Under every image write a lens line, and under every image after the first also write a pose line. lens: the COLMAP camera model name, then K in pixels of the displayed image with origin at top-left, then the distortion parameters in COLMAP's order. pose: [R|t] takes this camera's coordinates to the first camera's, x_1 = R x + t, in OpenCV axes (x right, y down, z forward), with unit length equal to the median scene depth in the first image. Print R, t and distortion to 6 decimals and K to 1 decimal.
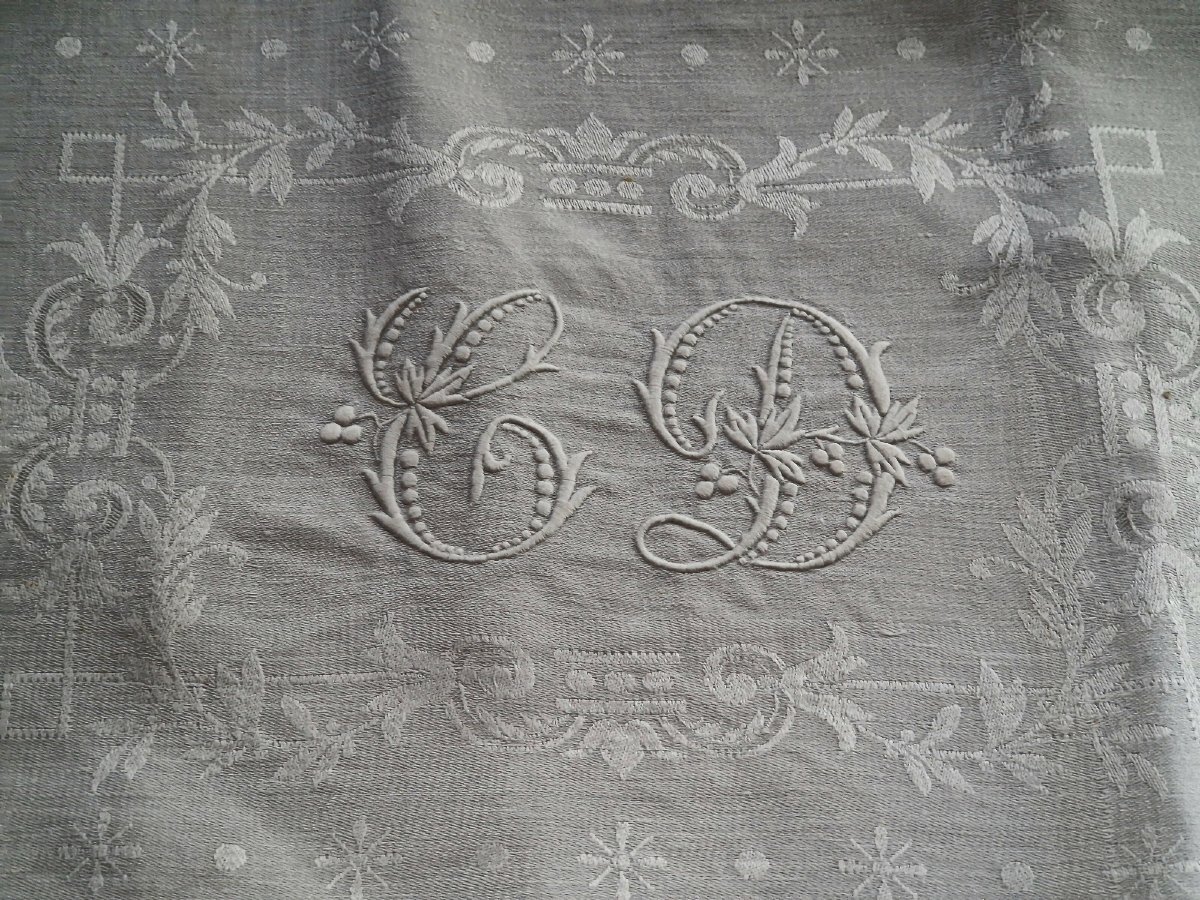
lens RADIAL K [[2444.3, 0, 566.6], [0, 2444.3, 450.6], [0, 0, 1]] dist [-0.398984, 5.638431]
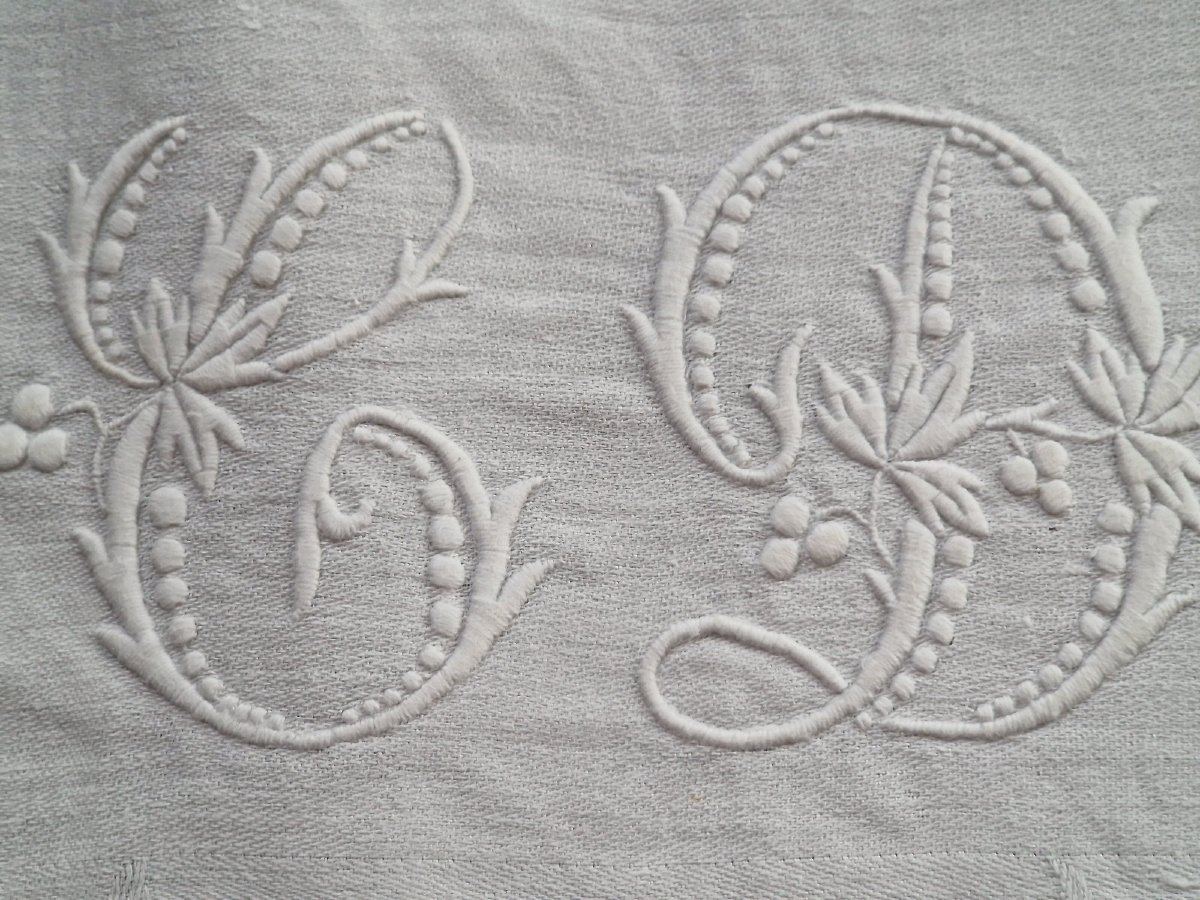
lens RADIAL K [[2444.3, 0, 566.6], [0, 2444.3, 450.6], [0, 0, 1]] dist [-0.398984, 5.638431]
pose [[0.998953, -0.043786, -0.013260, 0.021554], [0.045741, 0.961542, 0.270822, -0.133332], [0.000892, -0.271145, 0.962538, 0.535417]]
